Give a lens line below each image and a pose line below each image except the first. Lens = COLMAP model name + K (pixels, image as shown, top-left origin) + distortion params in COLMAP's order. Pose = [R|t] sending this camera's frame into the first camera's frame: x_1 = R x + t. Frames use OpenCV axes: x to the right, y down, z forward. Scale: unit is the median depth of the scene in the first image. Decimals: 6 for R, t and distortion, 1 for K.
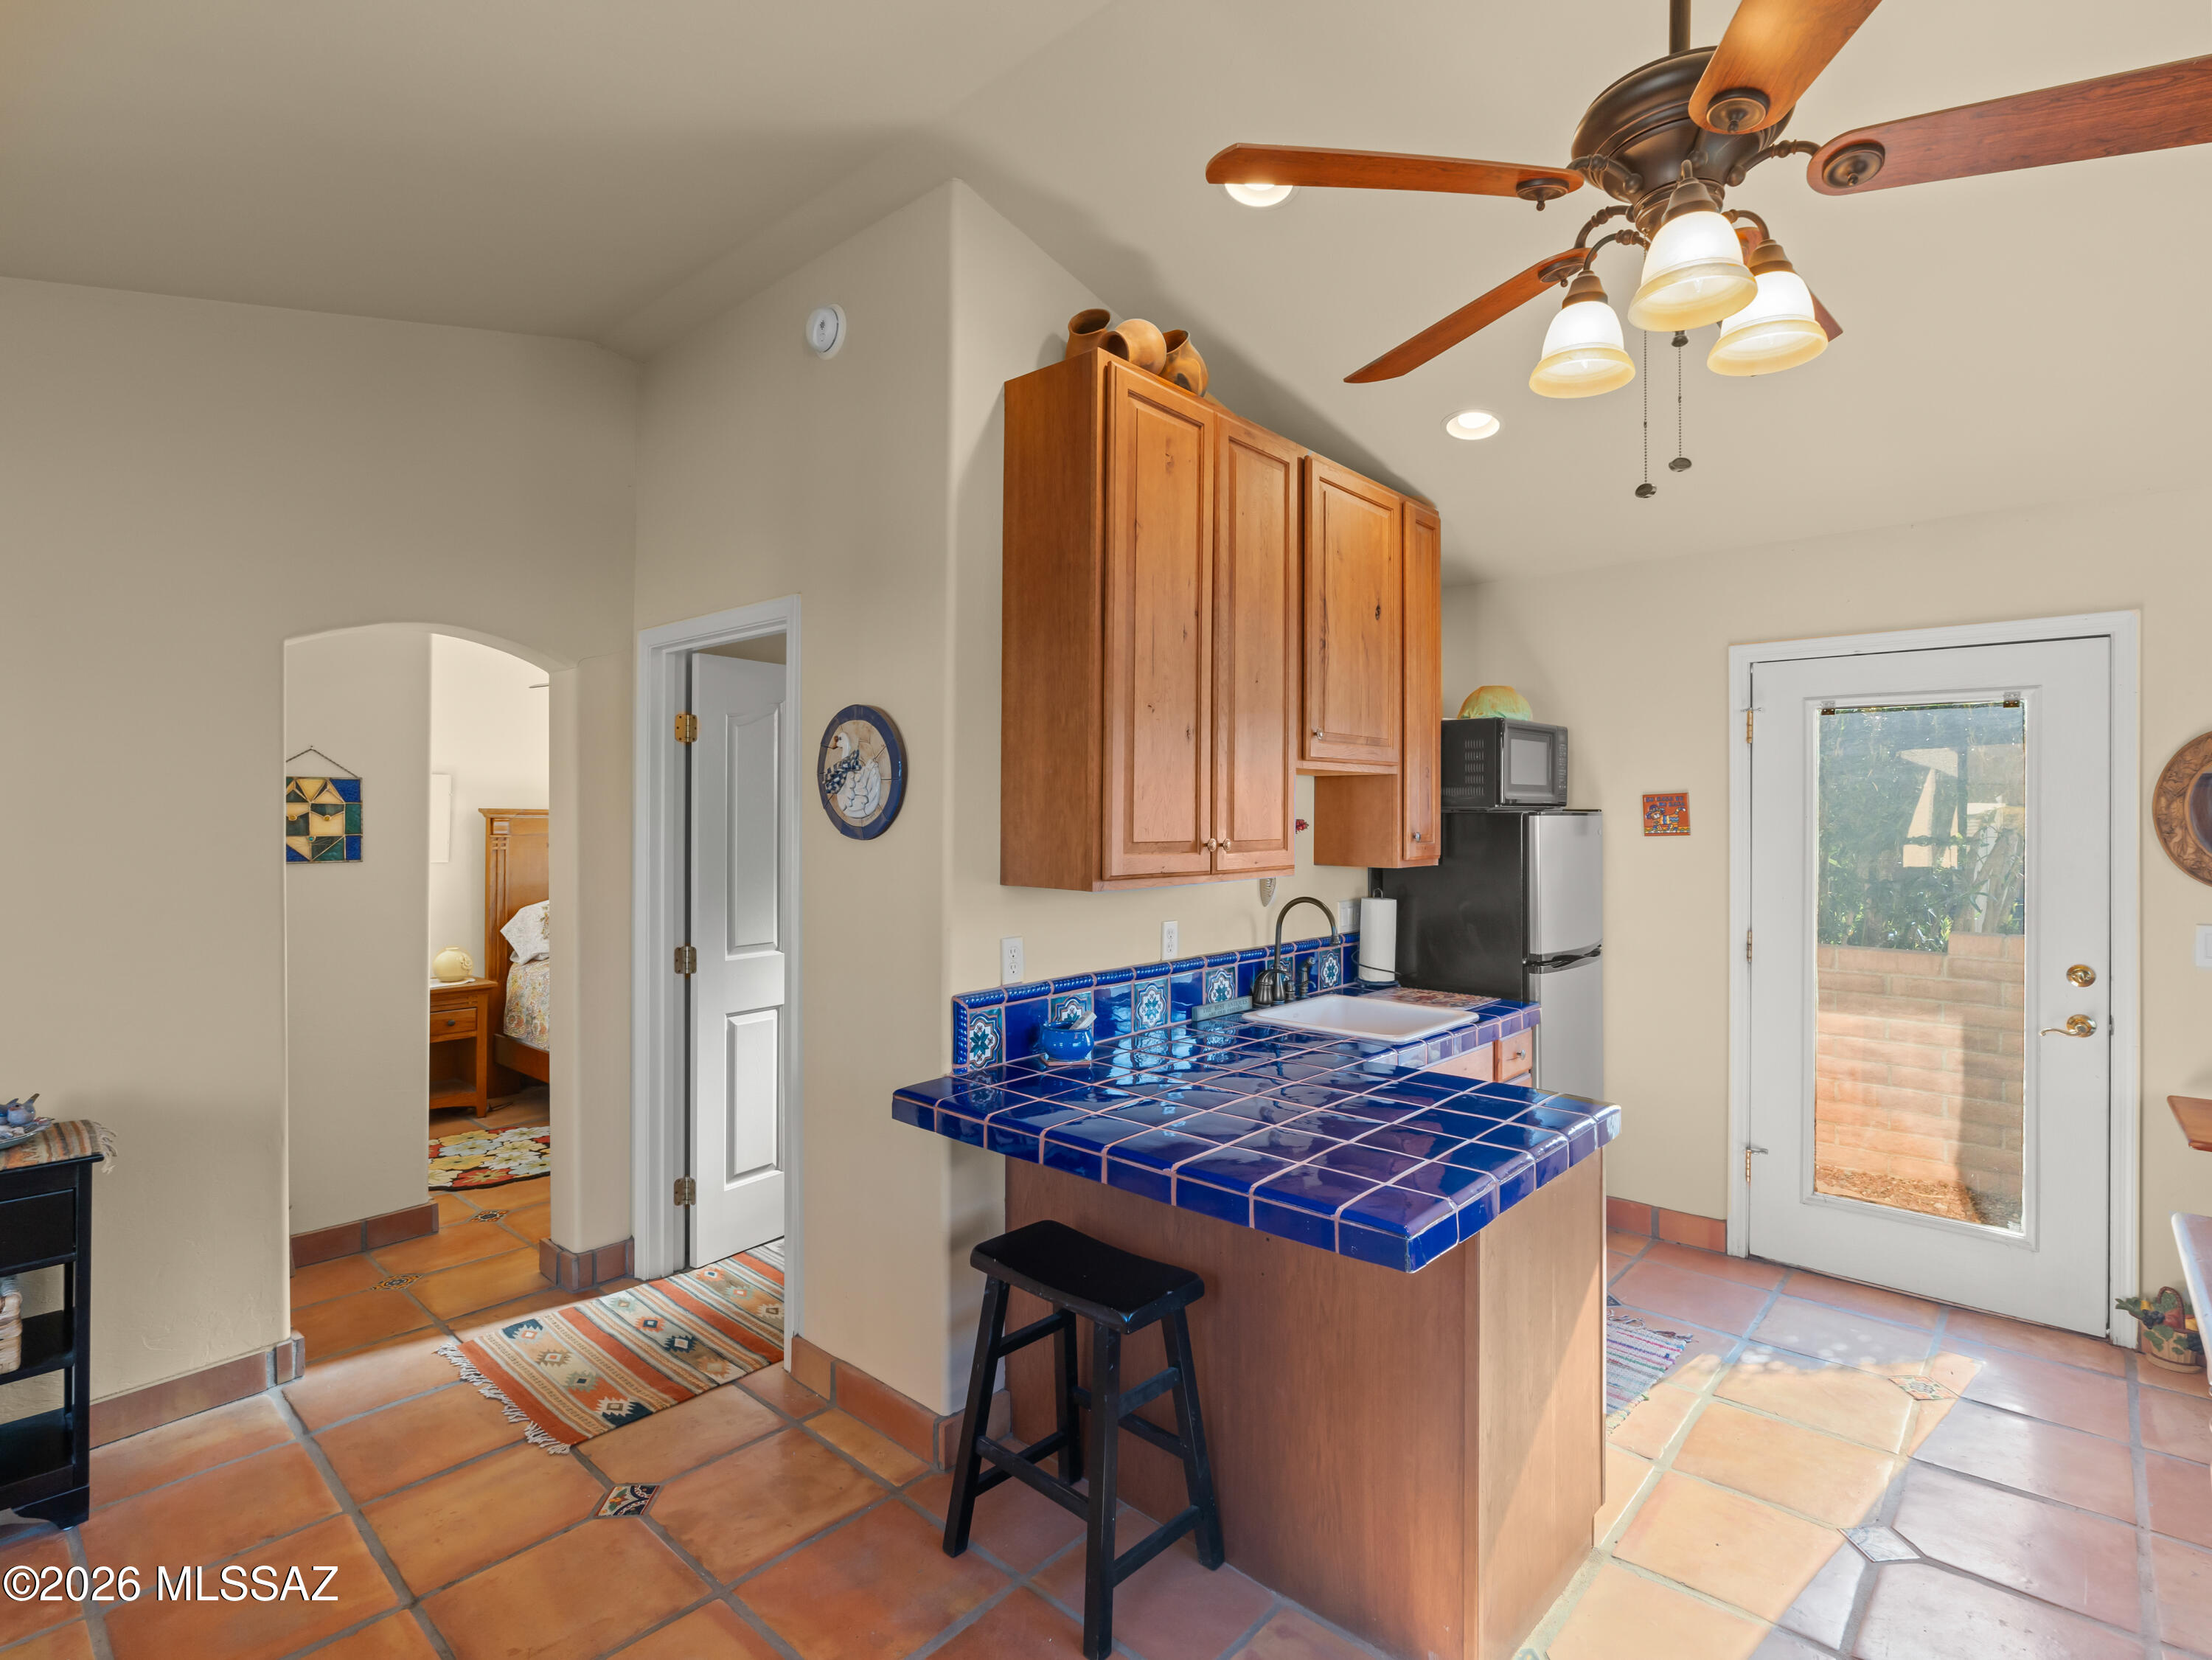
lens RADIAL K [[1090.7, 0, 1119.7], [0, 1090.7, 826.6], [0, 0, 1]] dist [0.000941, 0.001211]
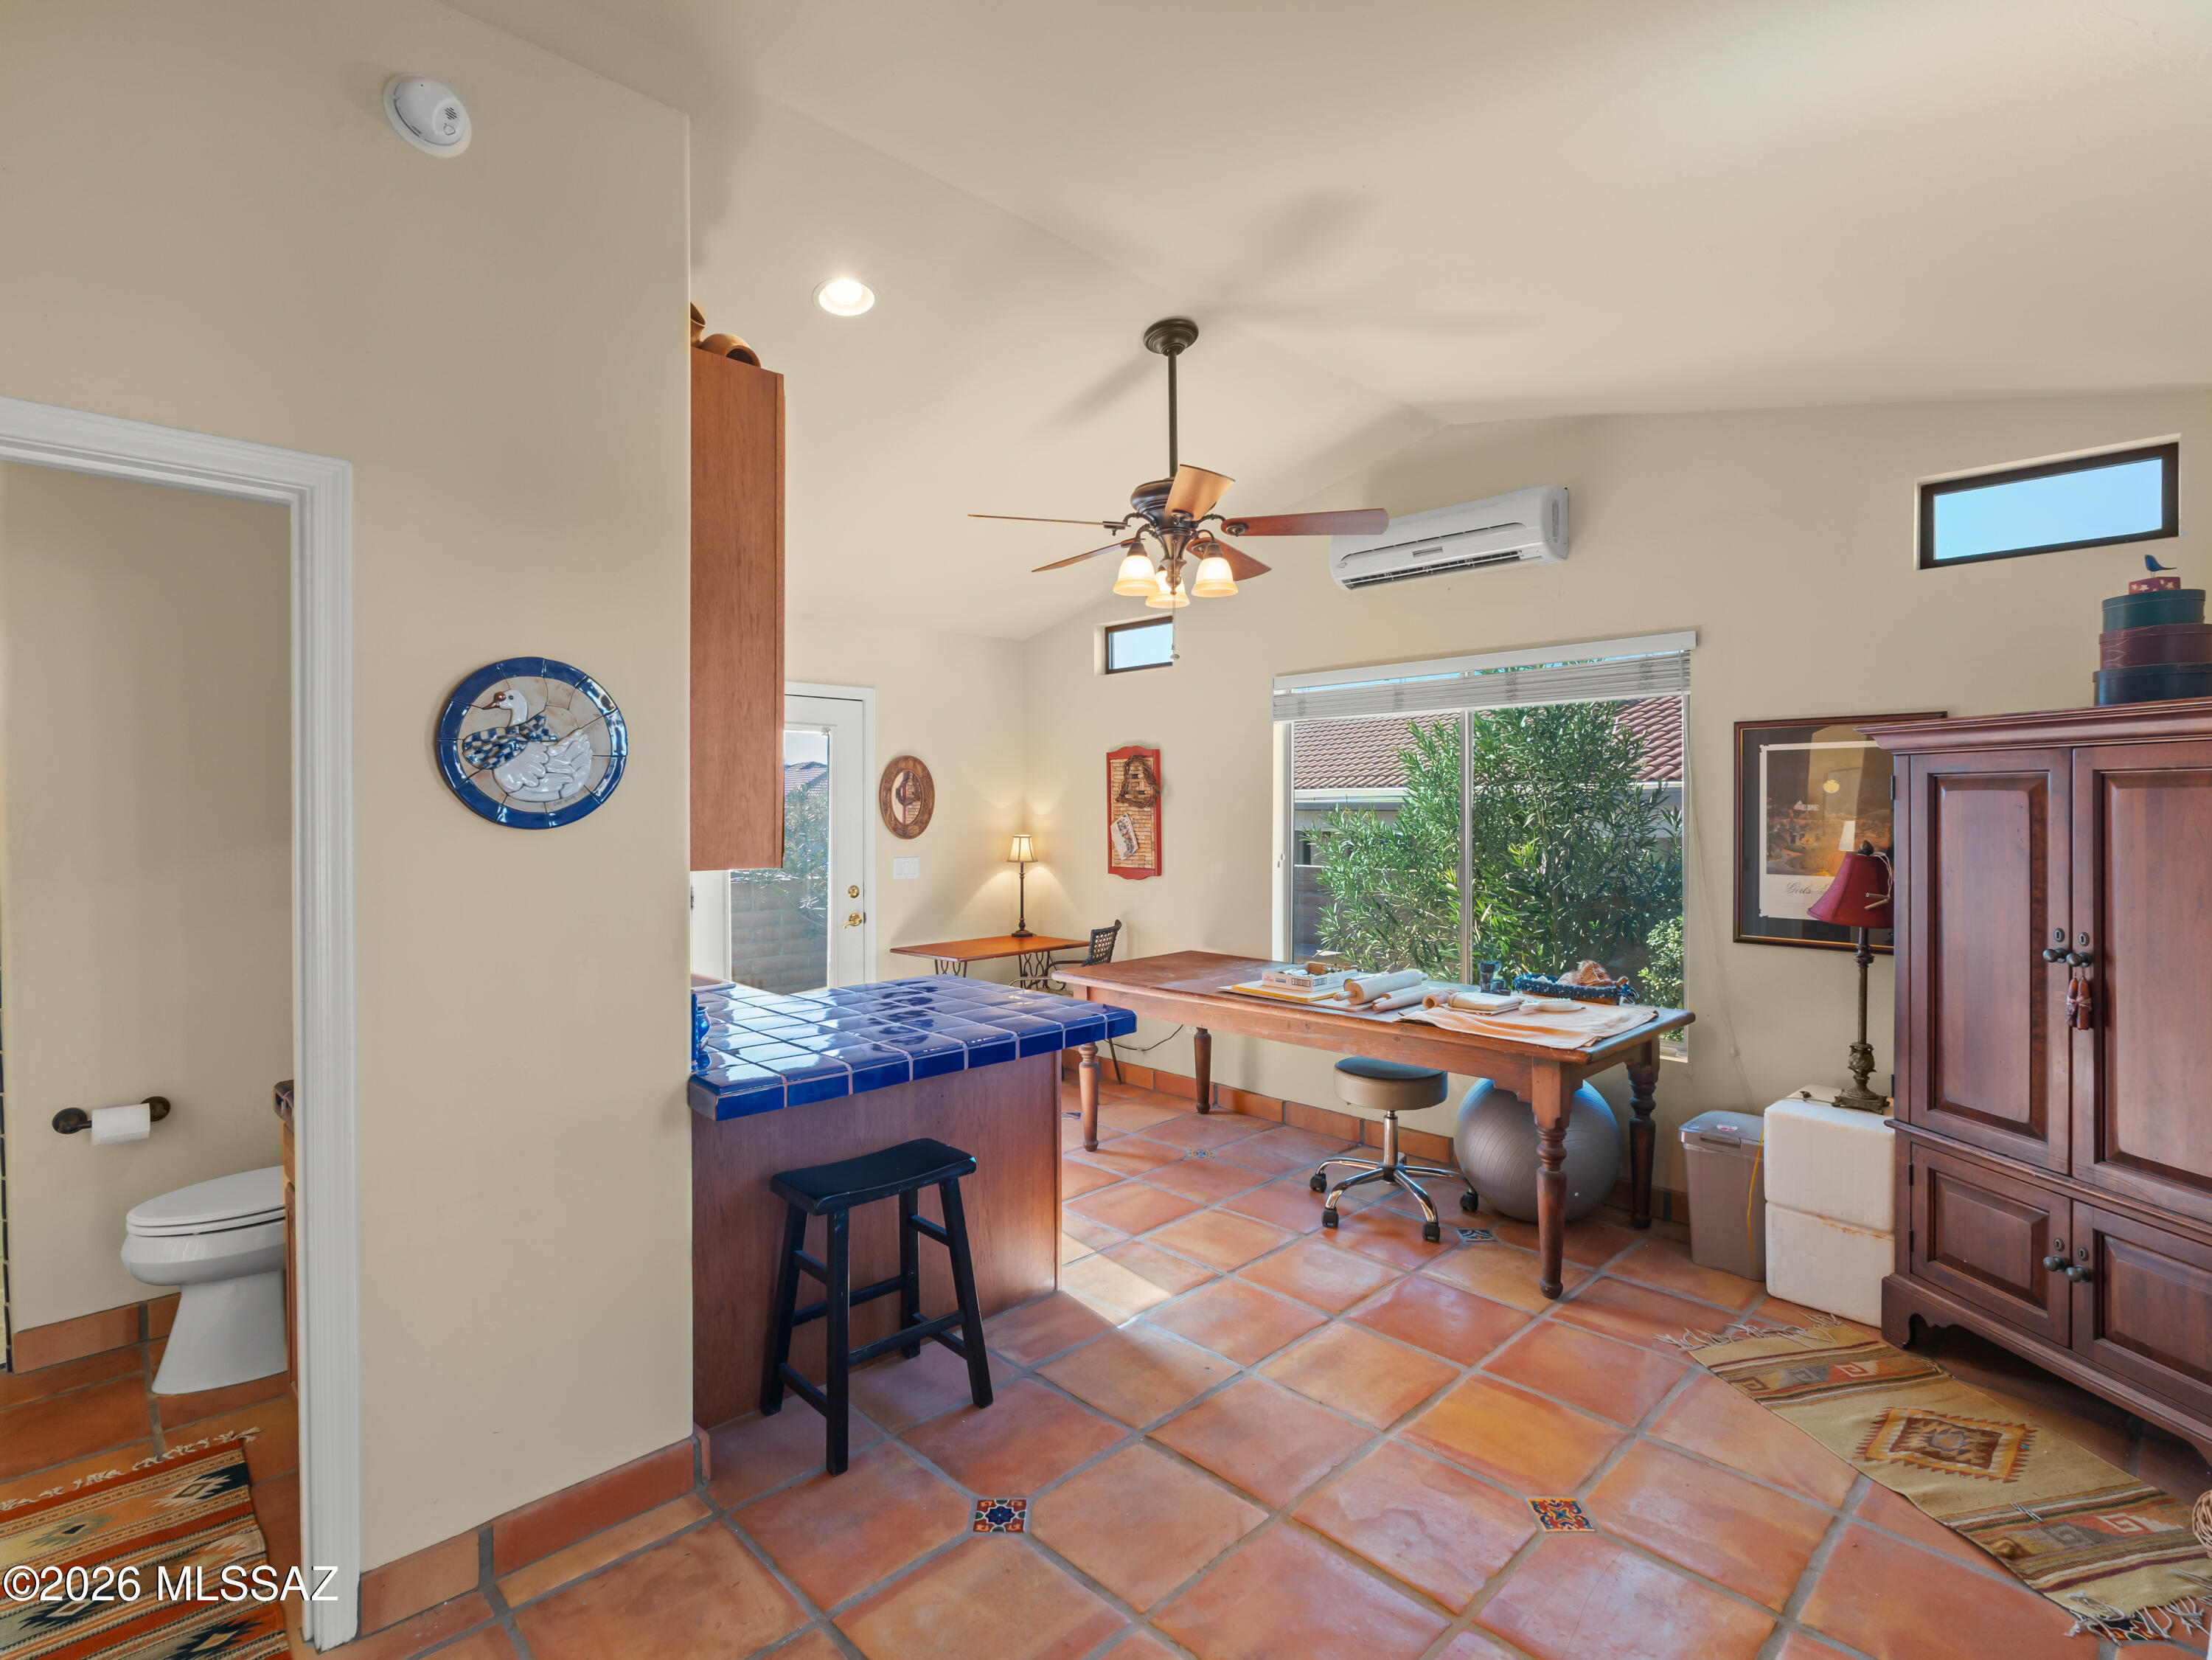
lens RADIAL K [[1090.7, 0, 1119.7], [0, 1090.7, 826.6], [0, 0, 1]] dist [0.000941, 0.001211]
pose [[0.058564, -0.019921, 0.998085, -0.897202], [0.005939, 0.999790, 0.019606, -0.002157], [-0.998266, 0.004779, 0.058670, 0.479509]]
